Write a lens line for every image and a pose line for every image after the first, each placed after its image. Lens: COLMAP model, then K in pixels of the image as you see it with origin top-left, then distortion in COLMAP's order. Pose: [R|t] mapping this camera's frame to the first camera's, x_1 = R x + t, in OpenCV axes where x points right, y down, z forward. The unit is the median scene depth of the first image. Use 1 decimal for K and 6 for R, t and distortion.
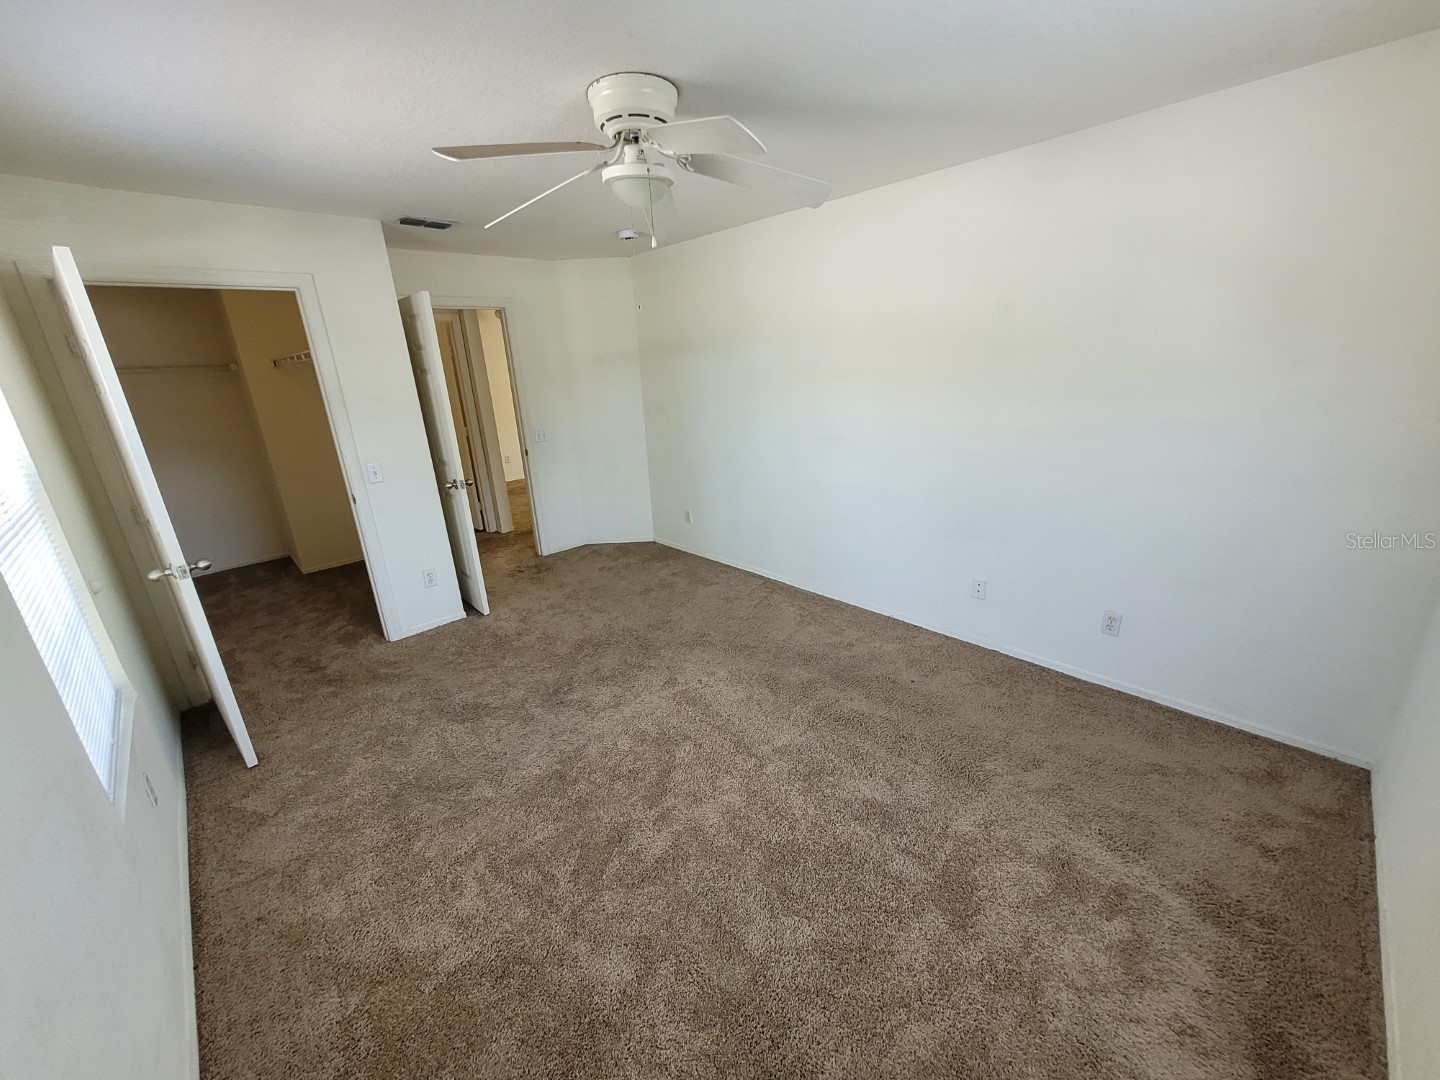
lens RADIAL K [[563.4, 0, 721.0], [0, 563.4, 536.3], [0, 0, 1]] dist [0.000731, 0.000188]
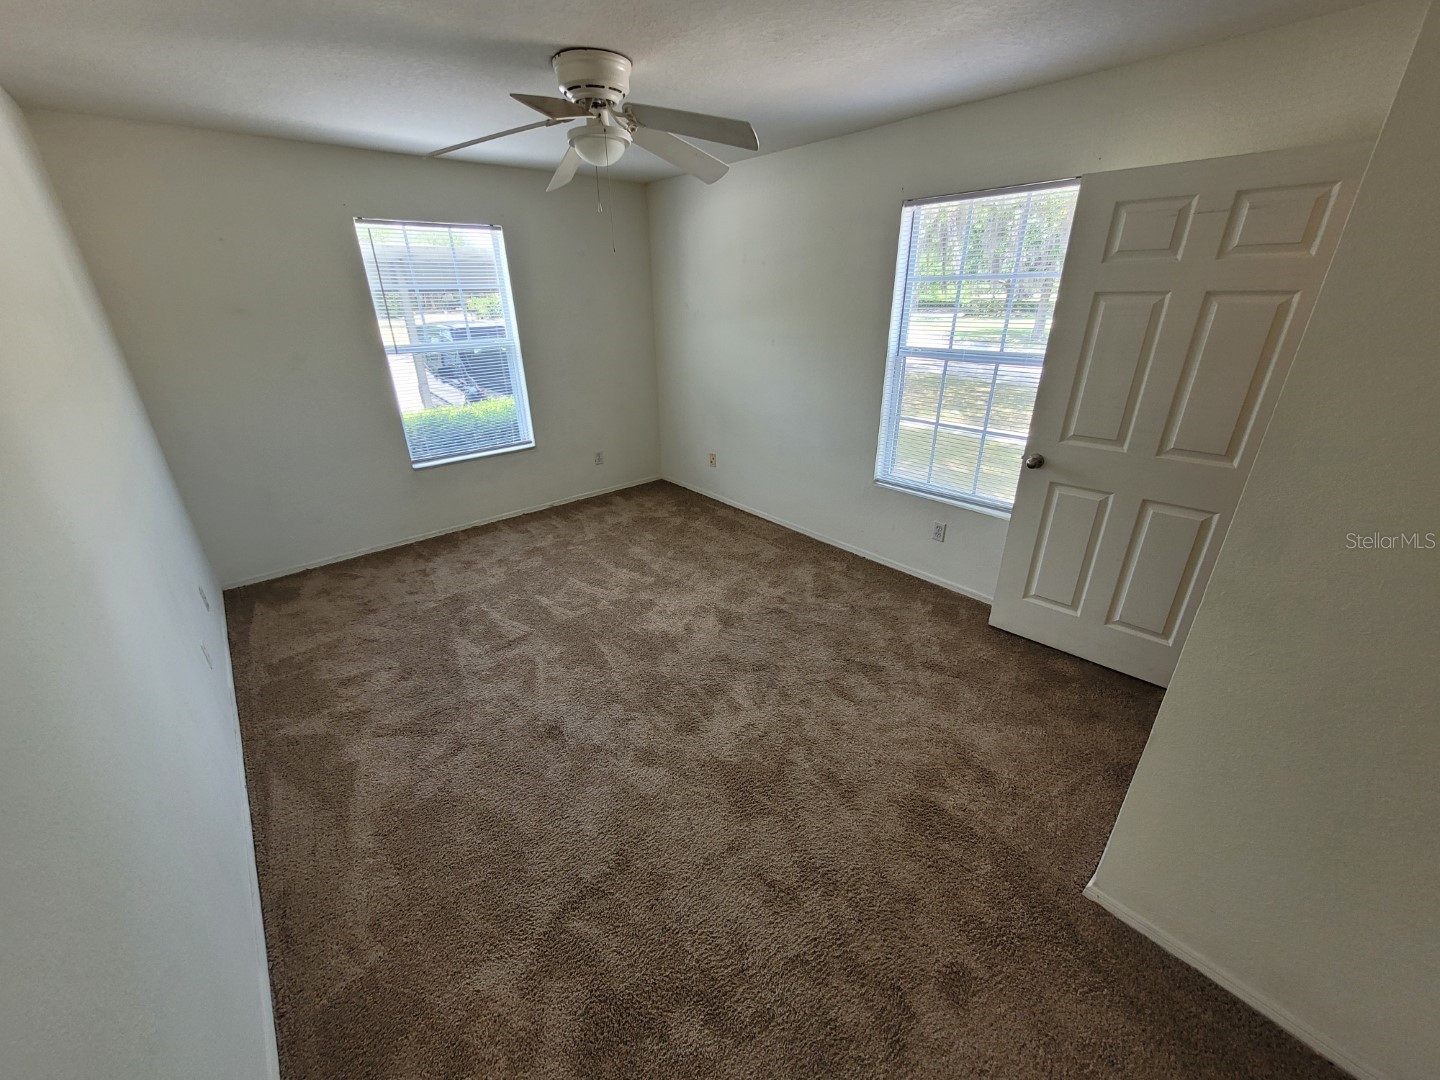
lens RADIAL K [[563.4, 0, 721.0], [0, 563.4, 536.3], [0, 0, 1]] dist [0.000731, 0.000188]
pose [[-0.997565, 0.024337, 0.065359, -0.240494], [0.061092, 0.756976, 0.650581, -0.416193], [-0.033642, 0.652990, -0.756619, 1.338514]]
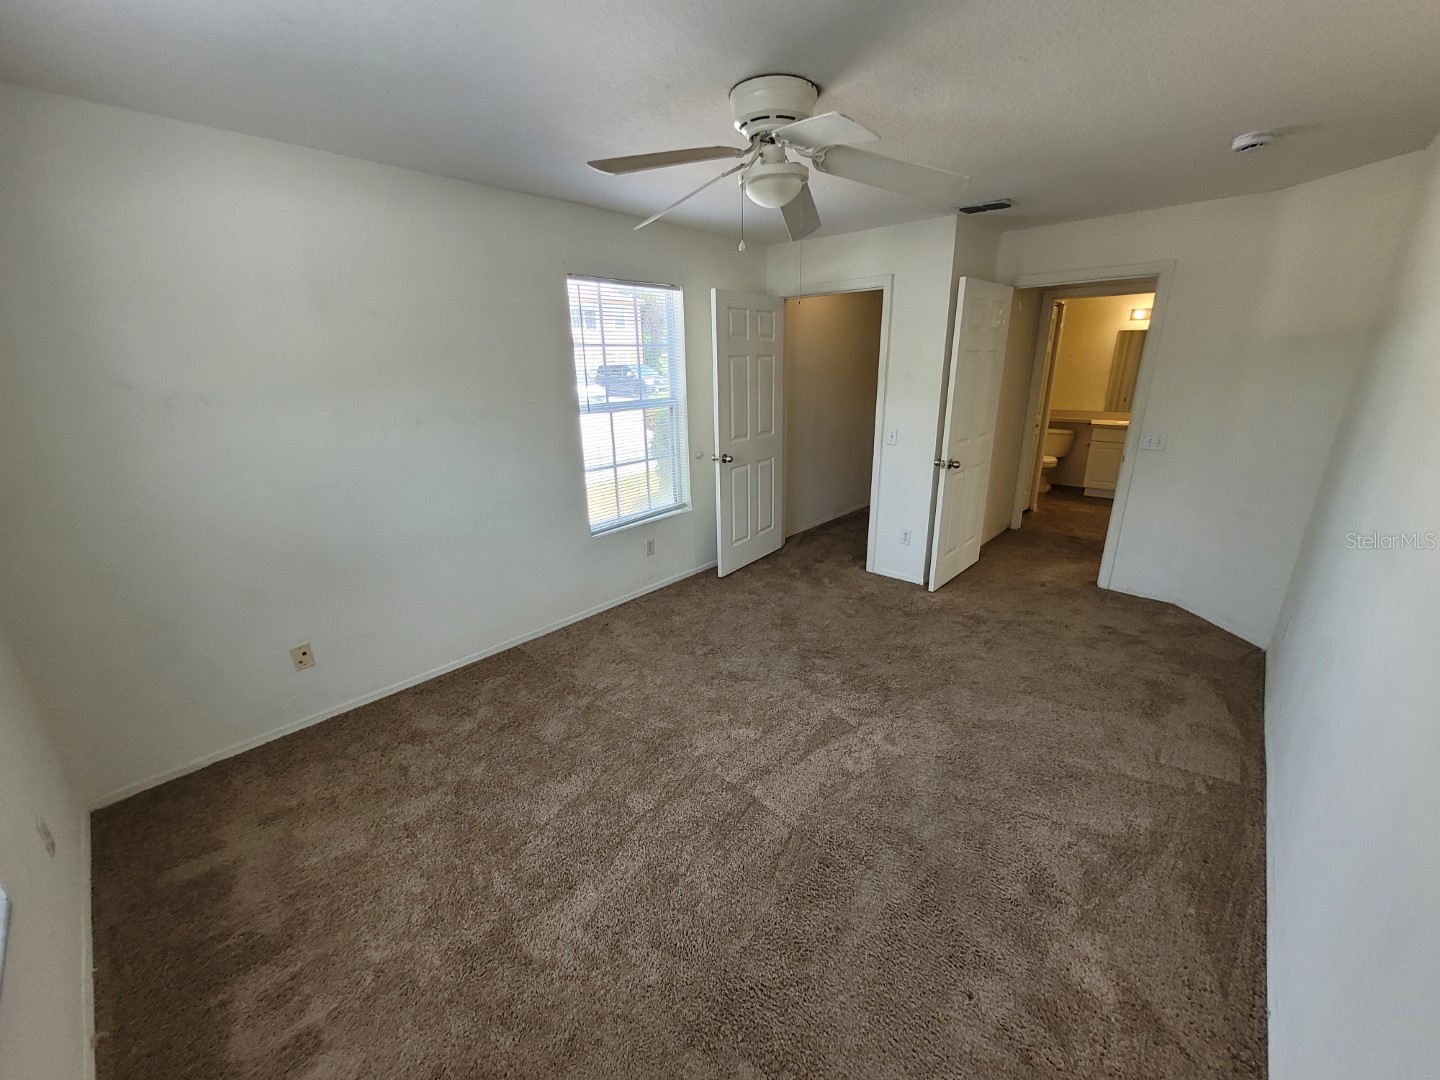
lens RADIAL K [[563.4, 0, 721.0], [0, 563.4, 536.3], [0, 0, 1]] dist [0.000731, 0.000188]
pose [[0.060343, 0.344105, -0.936990, 0.577768], [-0.288720, 0.904592, 0.313613, -0.193148], [0.955510, 0.251603, 0.153936, 0.516391]]
